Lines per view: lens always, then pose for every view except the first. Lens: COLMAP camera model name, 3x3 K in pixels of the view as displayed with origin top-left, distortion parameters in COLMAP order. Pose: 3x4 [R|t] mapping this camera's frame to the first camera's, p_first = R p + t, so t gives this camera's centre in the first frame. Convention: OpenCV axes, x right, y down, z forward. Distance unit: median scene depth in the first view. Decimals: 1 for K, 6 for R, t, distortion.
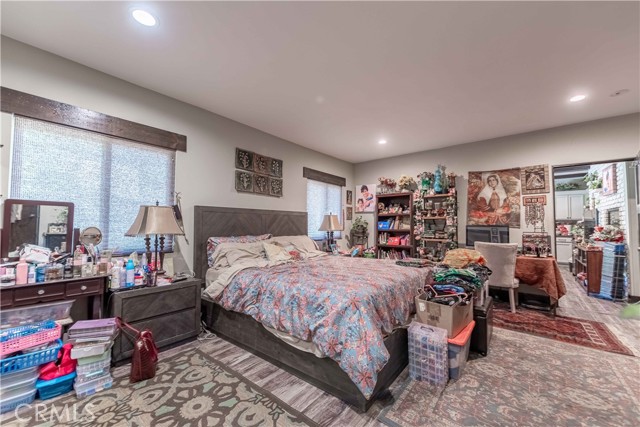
lens RADIAL K [[253.4, 0, 320.0], [0, 253.4, 213.5], [0, 0, 1]] dist [-0.000091, -0.000658]
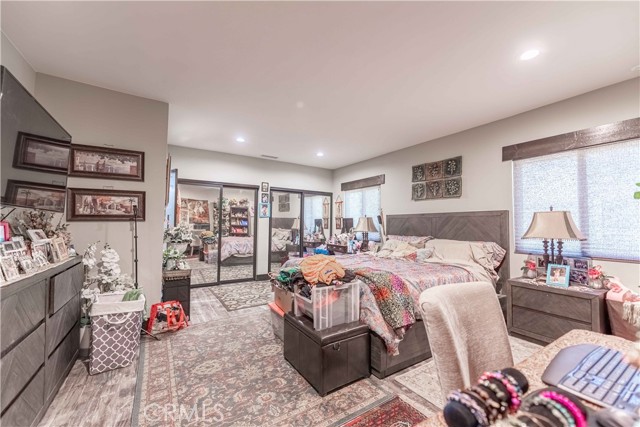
lens RADIAL K [[249.4, 0, 318.5], [0, 249.4, 215.2], [0, 0, 1]] dist [0.002411, -0.000447]
pose [[-0.316395, -0.040546, -0.947761, 0.978308], [0.035698, 0.997870, -0.054607, 0.035978], [0.947956, -0.051111, -0.314274, 0.913907]]
